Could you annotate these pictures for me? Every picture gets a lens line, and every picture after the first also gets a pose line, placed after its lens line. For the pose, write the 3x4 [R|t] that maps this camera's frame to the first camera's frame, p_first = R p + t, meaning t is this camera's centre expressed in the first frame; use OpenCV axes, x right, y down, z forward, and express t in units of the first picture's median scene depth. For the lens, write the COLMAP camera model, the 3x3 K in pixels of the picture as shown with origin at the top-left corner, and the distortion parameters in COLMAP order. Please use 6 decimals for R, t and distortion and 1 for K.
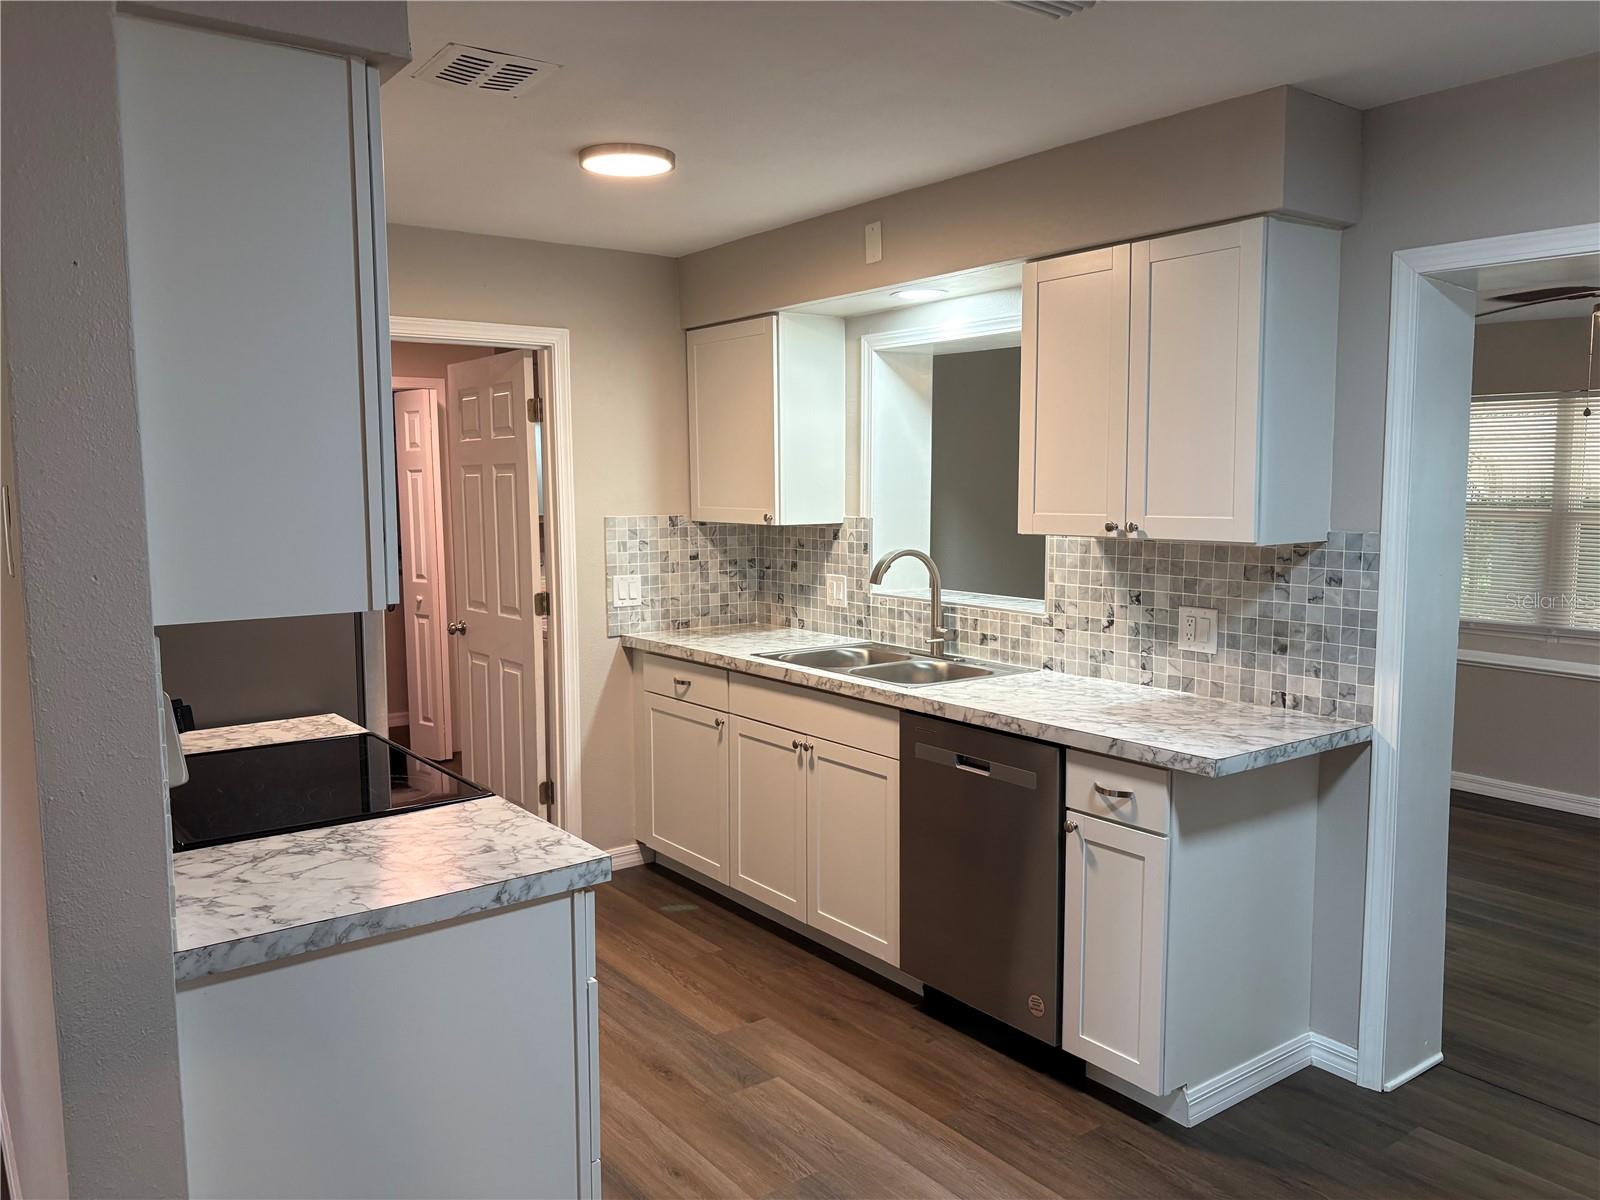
lens RADIAL K [[1211.3, 0, 801.6], [0, 1211.3, 604.9], [0, 0, 1]] dist [0.049033, -0.058446]
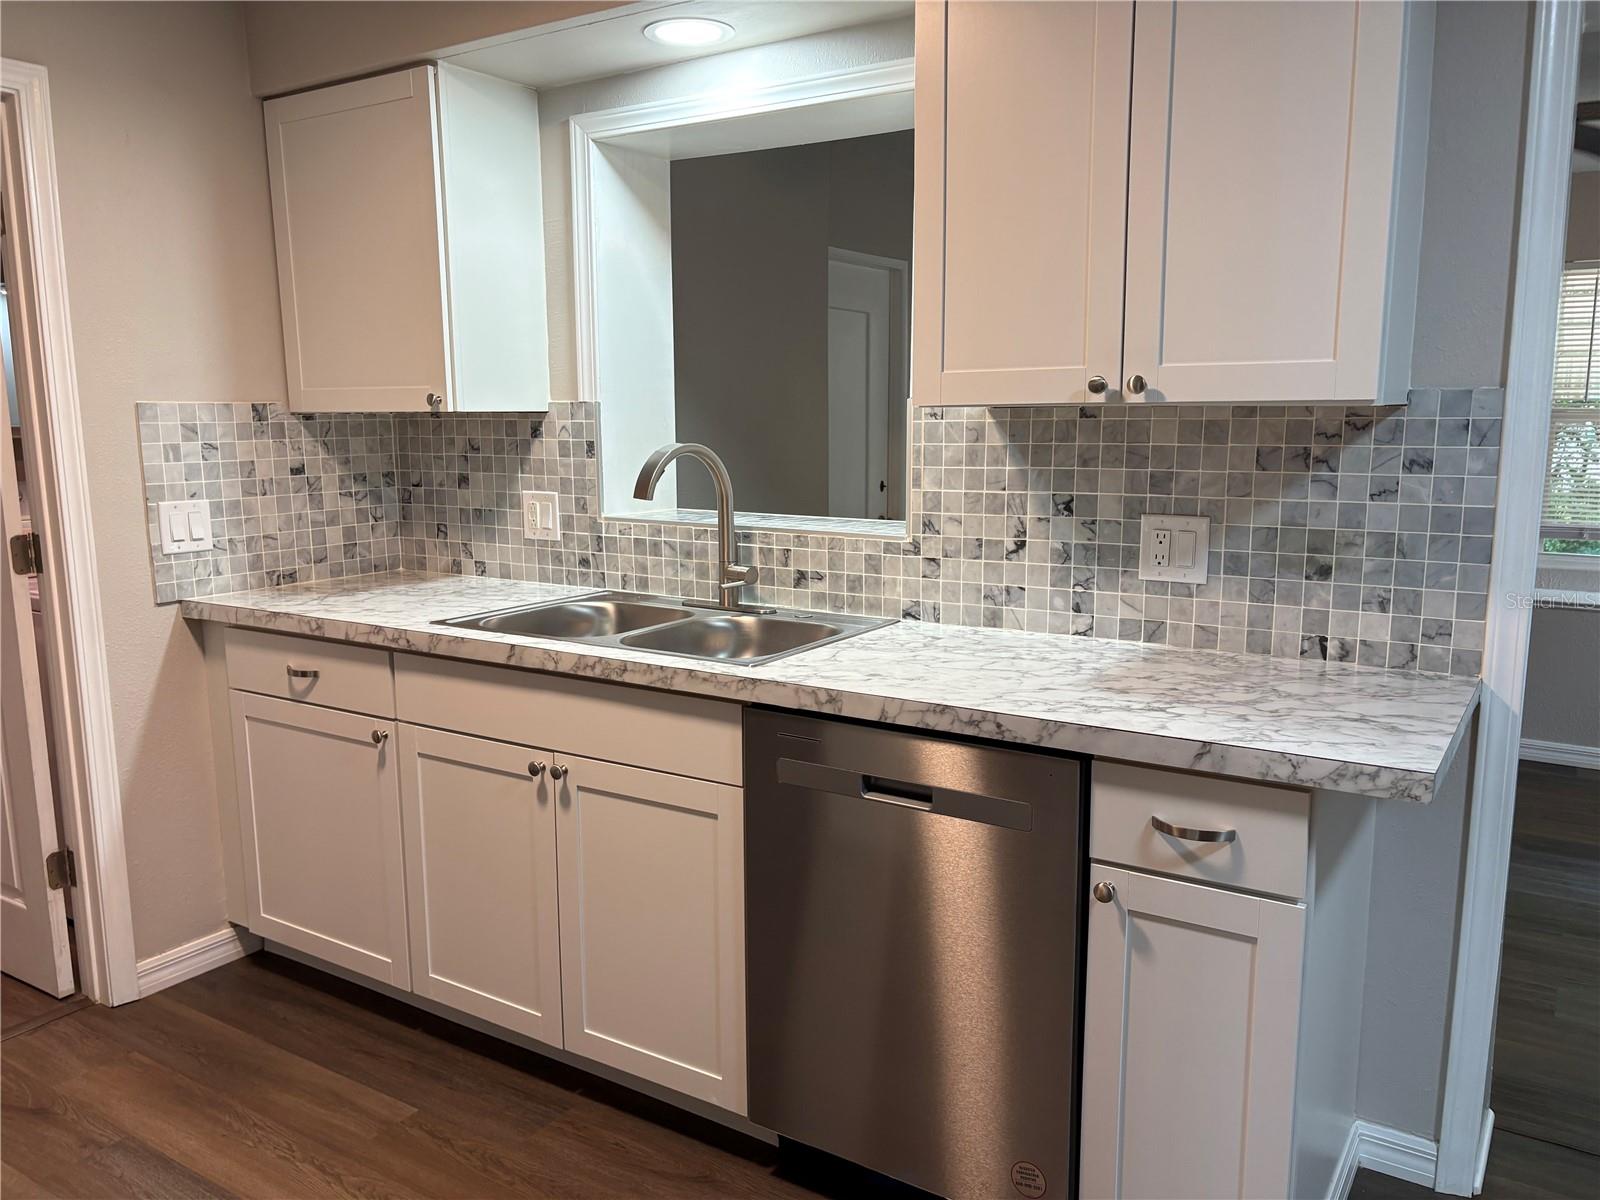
lens RADIAL K [[1211.3, 0, 796.7], [0, 1211.3, 613.0], [0, 0, 1]] dist [0.049033, -0.058446]
pose [[0.937321, -0.059017, 0.343433, -0.094063], [0.038129, 0.997006, 0.067267, 0.002573], [-0.346375, -0.049956, 0.936765, 0.427588]]
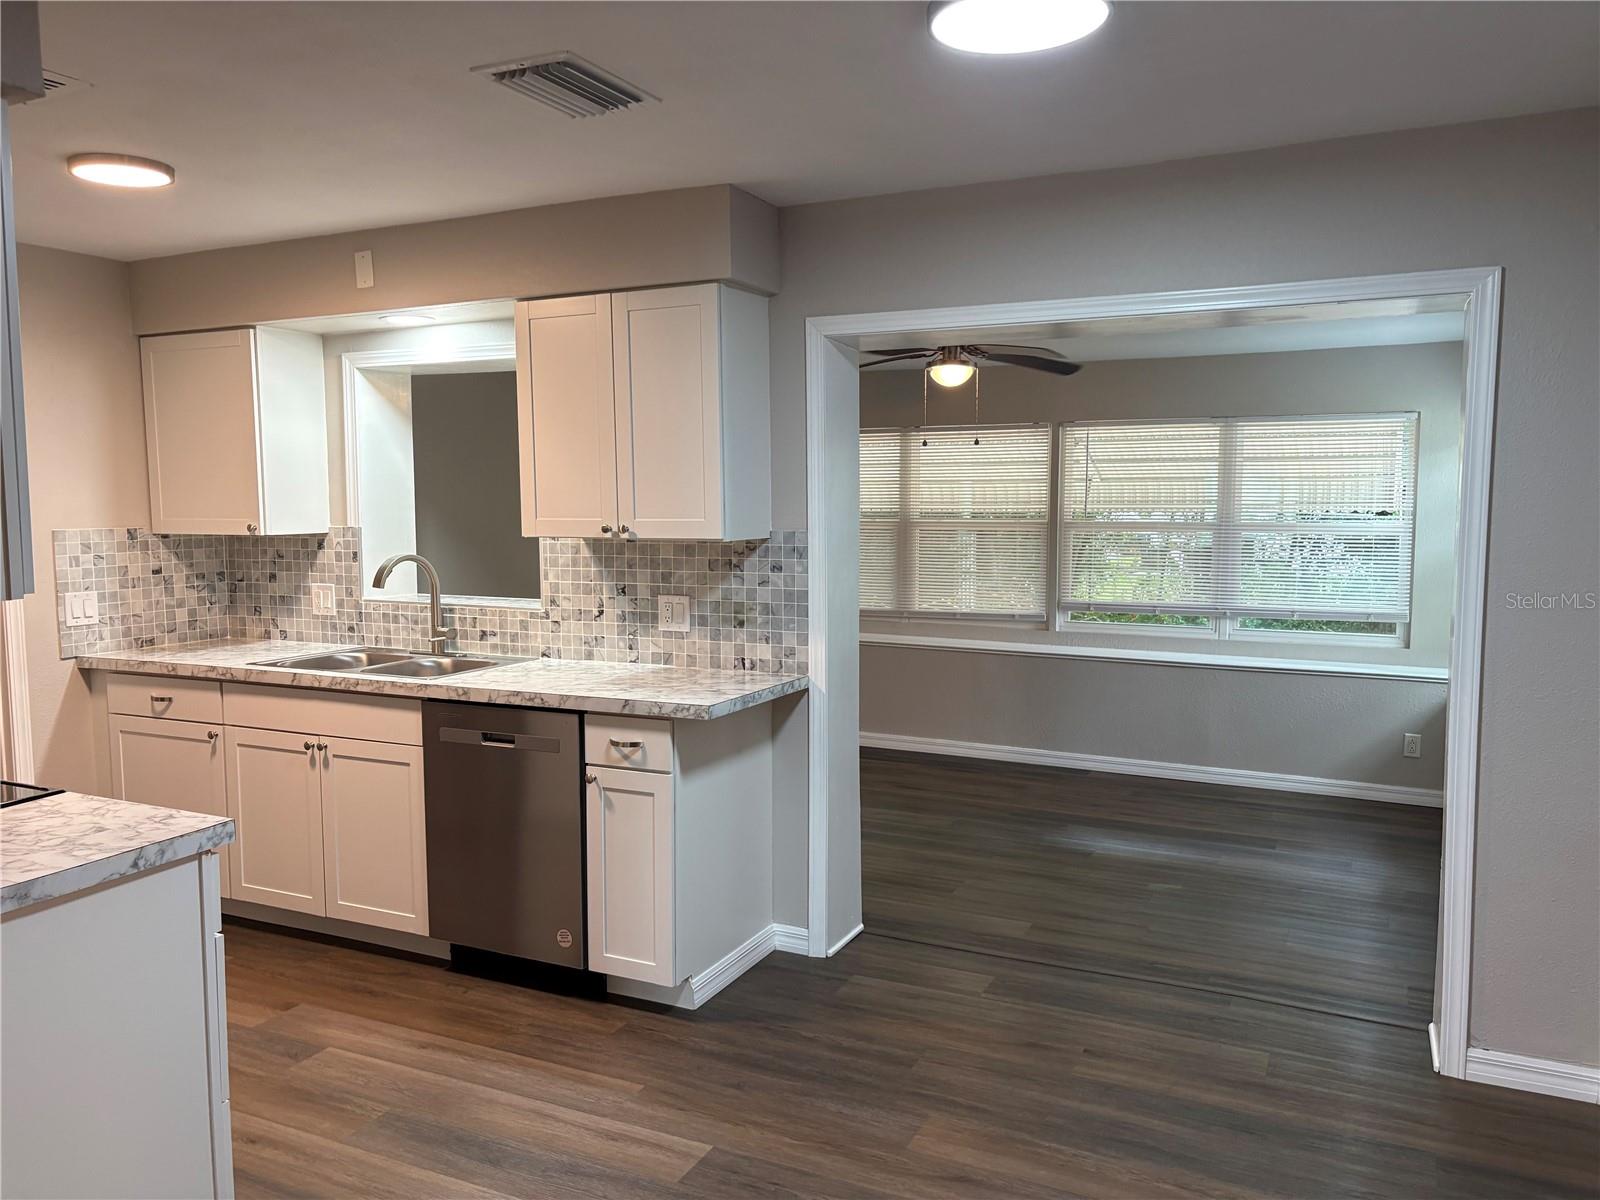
lens RADIAL K [[1211.3, 0, 800.8], [0, 1211.3, 608.1], [0, 0, 1]] dist [0.049033, -0.058446]
pose [[0.887095, -0.041932, 0.459678, -0.115004], [0.048937, 0.998796, -0.003329, 0.024468], [-0.458985, 0.025448, 0.888080, -0.131493]]
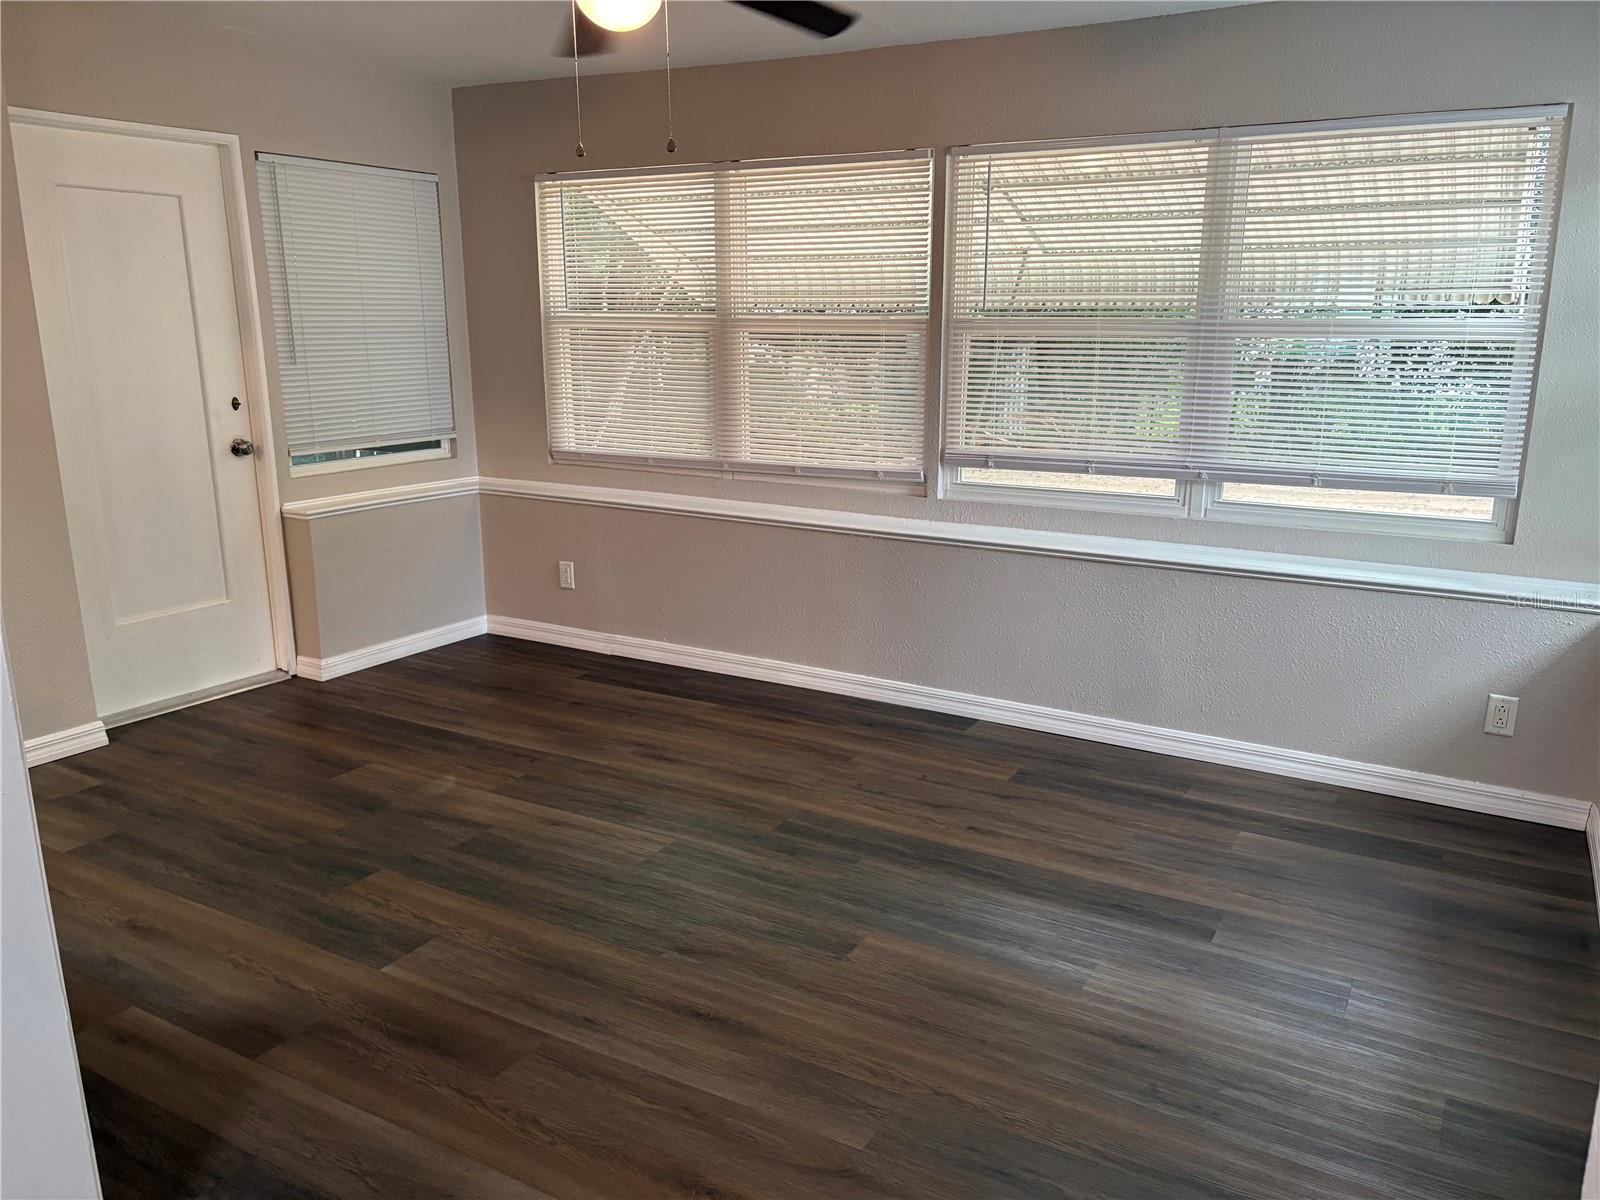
lens RADIAL K [[1211.3, 0, 804.4], [0, 1211.3, 616.5], [0, 0, 1]] dist [0.049033, -0.058446]
pose [[0.915879, -0.096731, 0.389626, 0.563419], [0.041453, 0.988136, 0.147879, 0.005277], [-0.399308, -0.119288, 0.909023, 0.359613]]
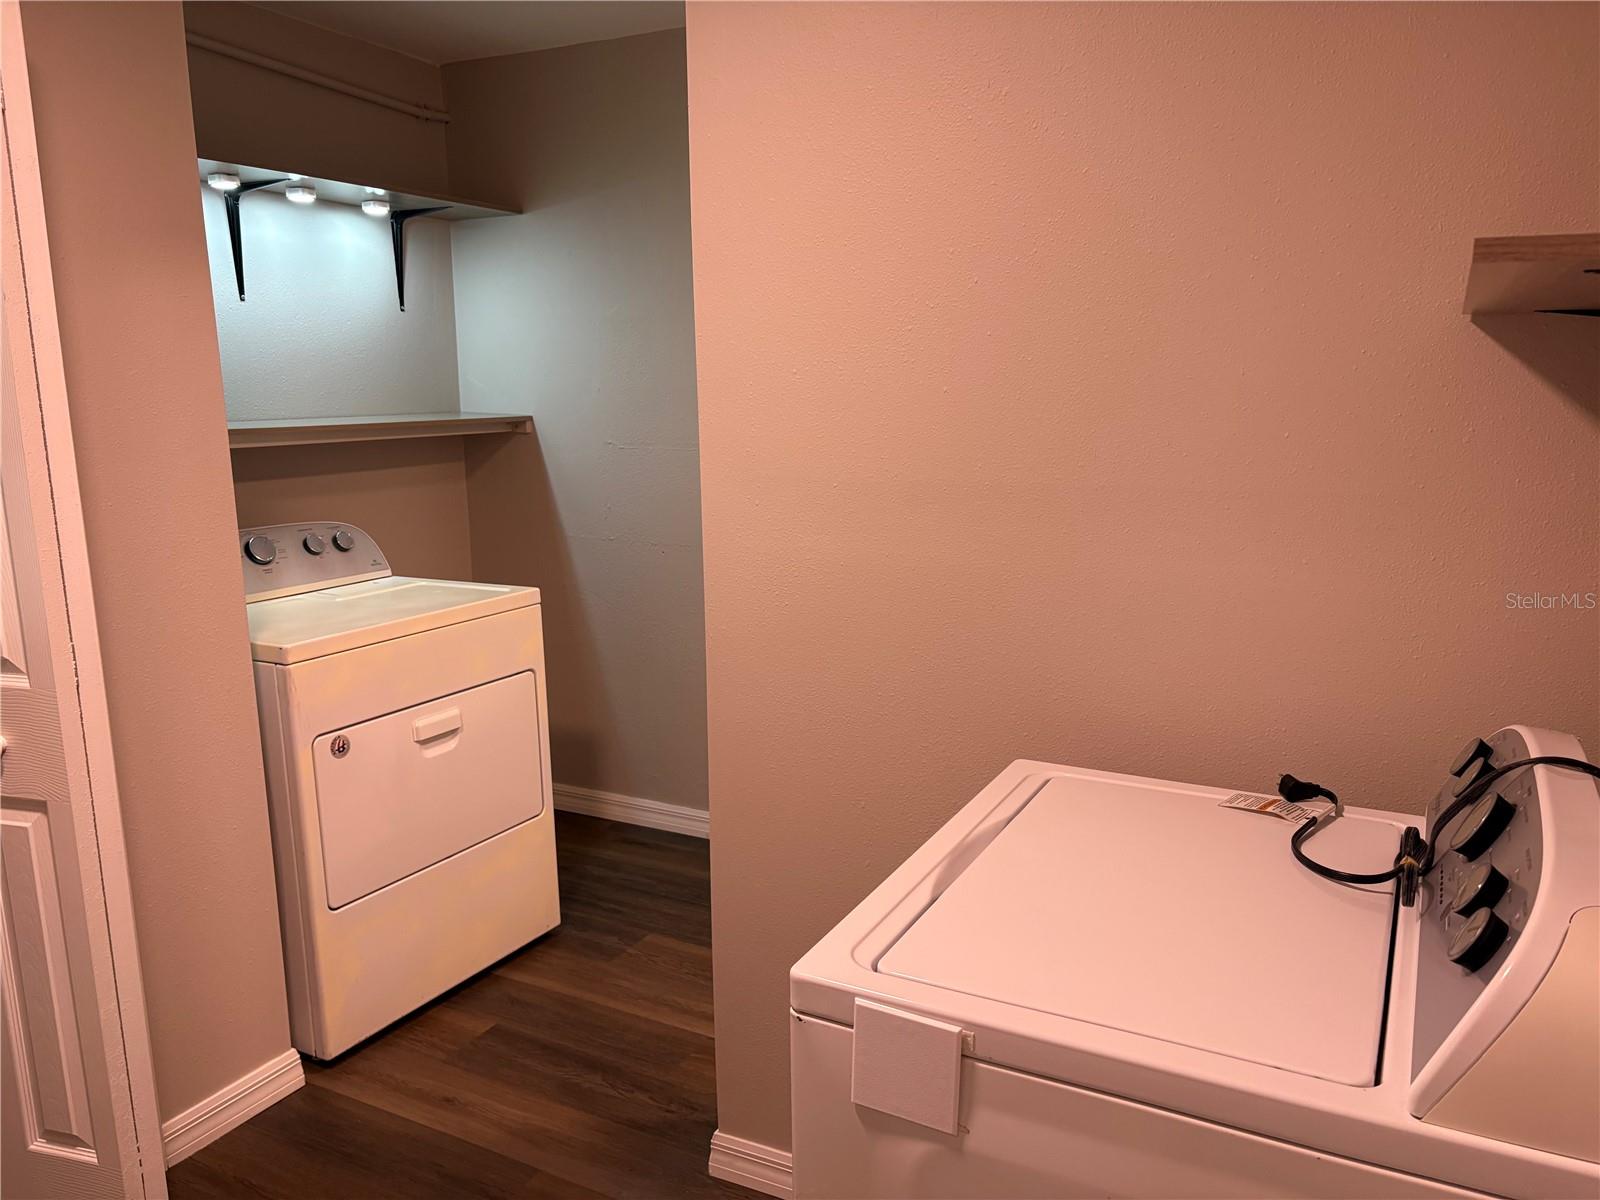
lens RADIAL K [[1211.3, 0, 785.2], [0, 1211.3, 605.8], [0, 0, 1]] dist [0.049033, -0.058446]
pose [[0.904165, -0.080747, 0.419482, -0.503064], [0.045435, 0.994580, 0.093518, -0.102154], [-0.424760, -0.065496, 0.902934, 1.275906]]
